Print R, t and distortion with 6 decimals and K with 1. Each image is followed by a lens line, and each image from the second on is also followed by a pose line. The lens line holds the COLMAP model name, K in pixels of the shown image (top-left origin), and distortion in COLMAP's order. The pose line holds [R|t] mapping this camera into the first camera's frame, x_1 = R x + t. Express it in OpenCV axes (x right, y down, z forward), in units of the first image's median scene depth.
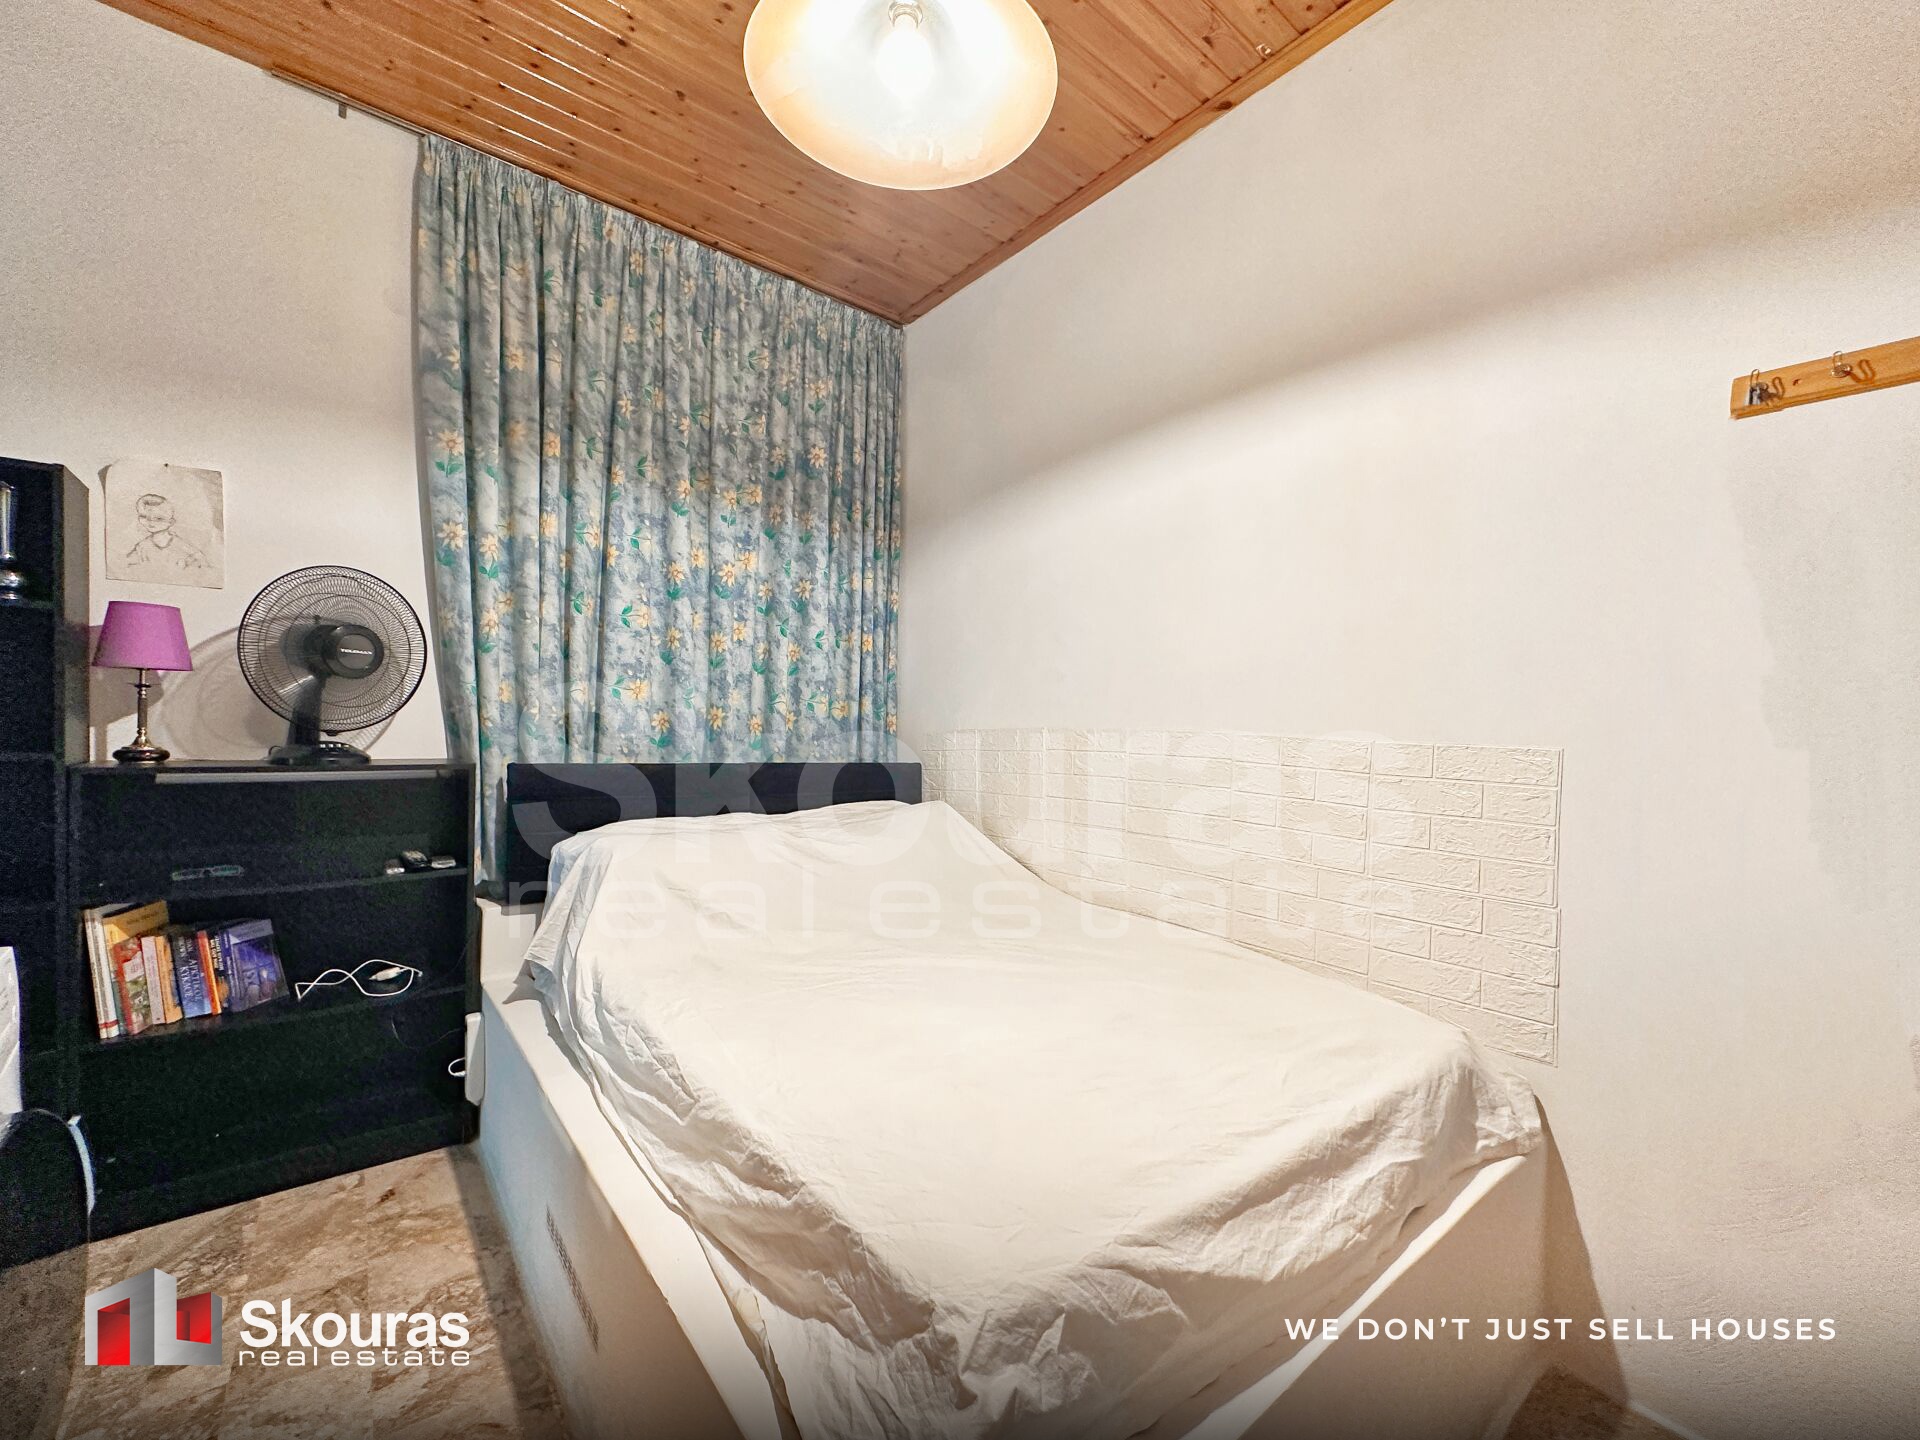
lens RADIAL K [[773.9, 0, 960.0], [0, 773.9, 720.0], [0, 0, 1]] dist [-0.001147, 0.000087]
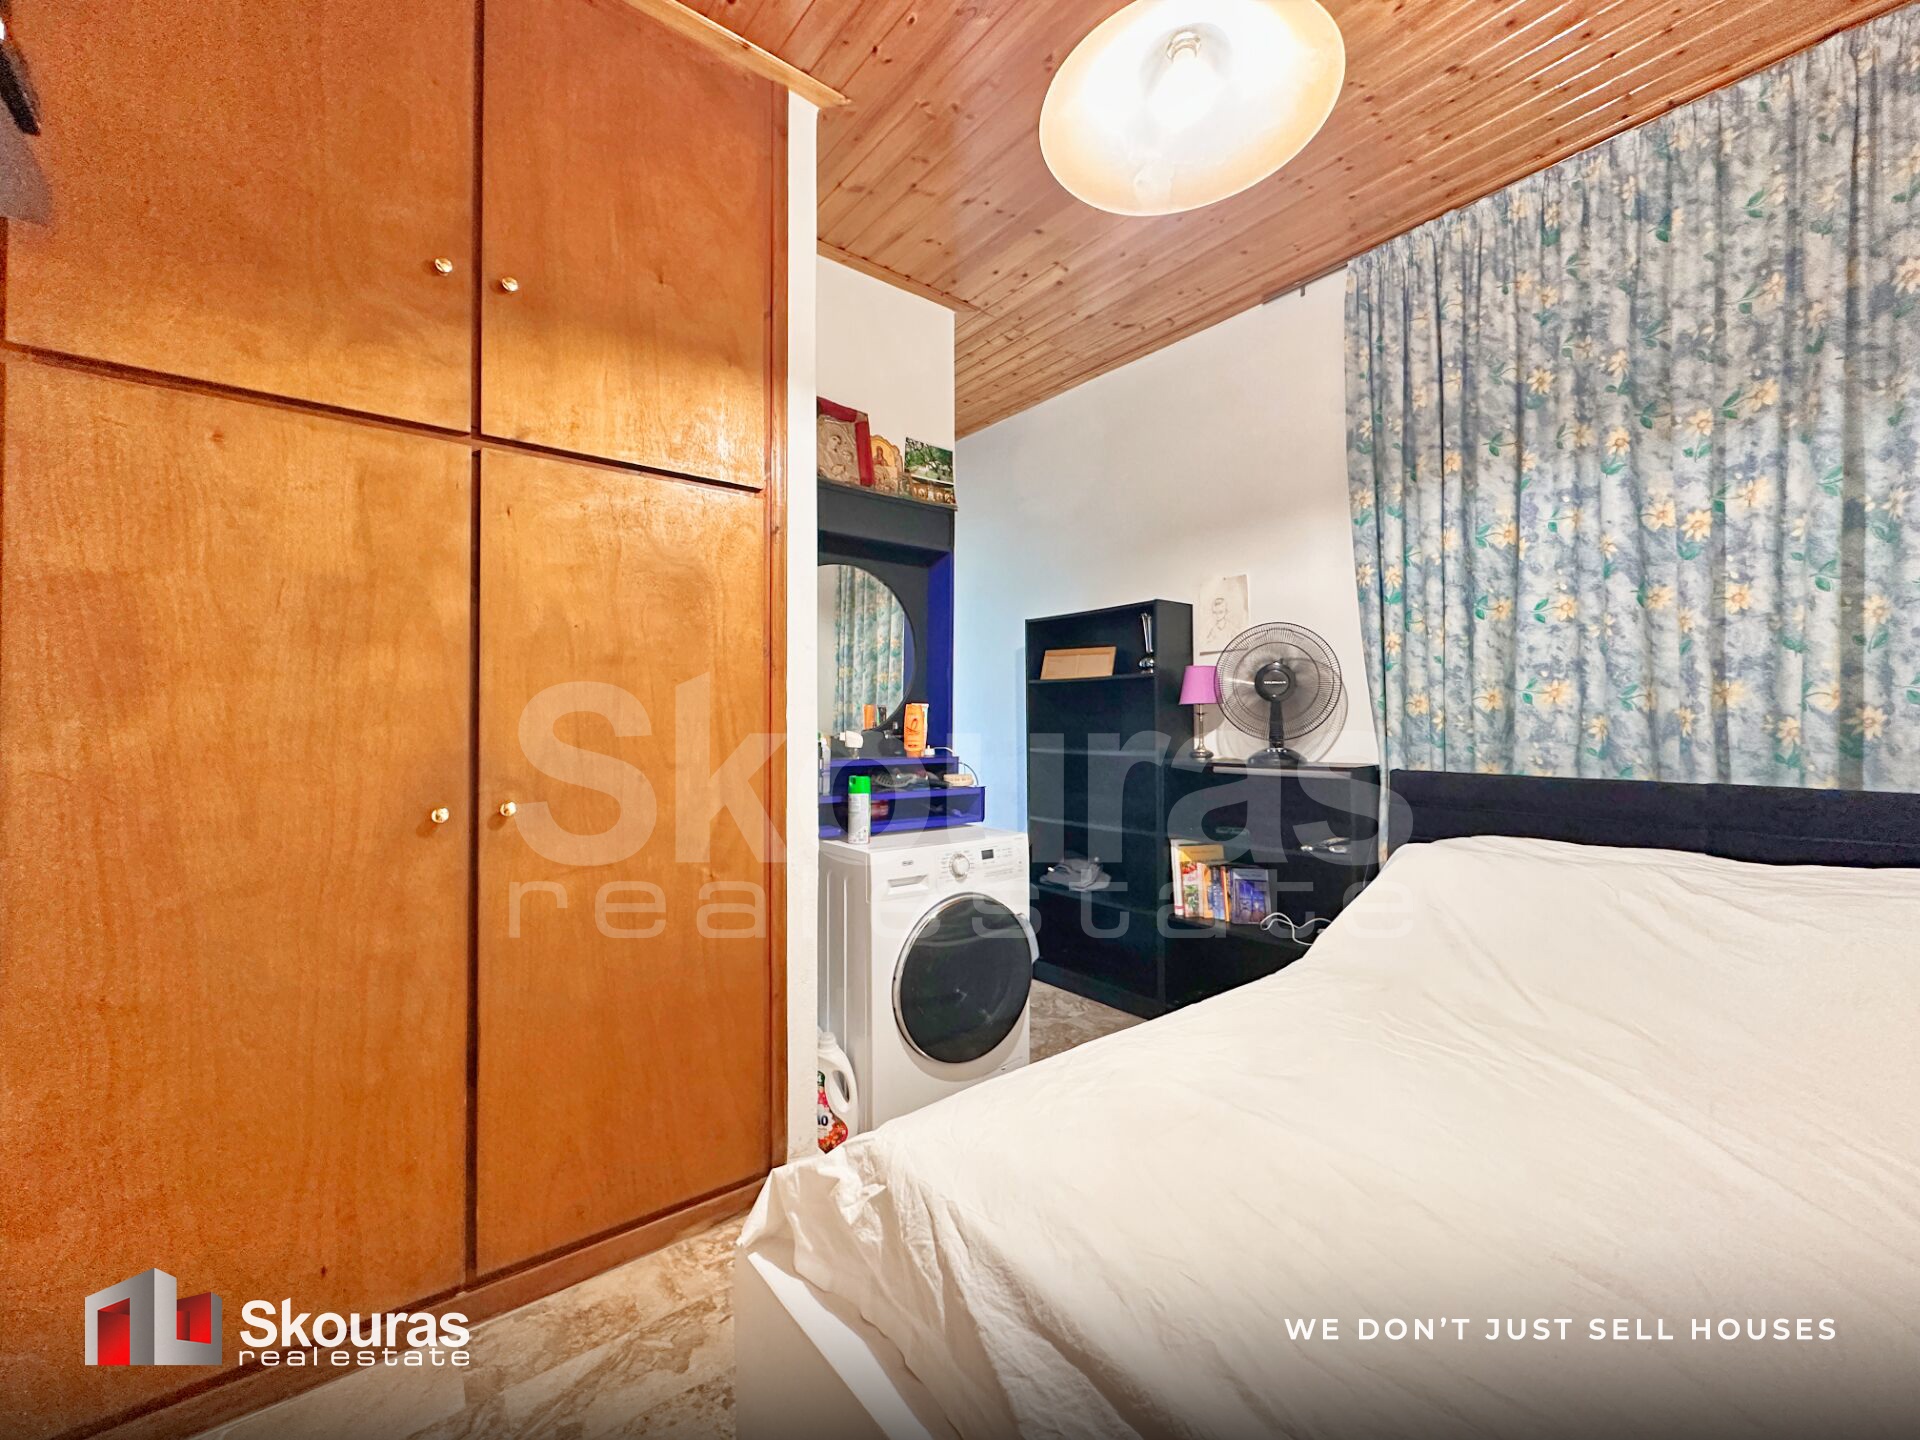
lens RADIAL K [[775.5, 0, 959.6], [0, 775.5, 699.5], [0, 0, 1]] dist [-0.000185, 0.000168]
pose [[0.009146, -0.068223, -0.997628, 0.462335], [-0.000716, 0.997669, -0.068233, 0.029876], [0.999958, 0.001339, 0.009076, 0.329093]]
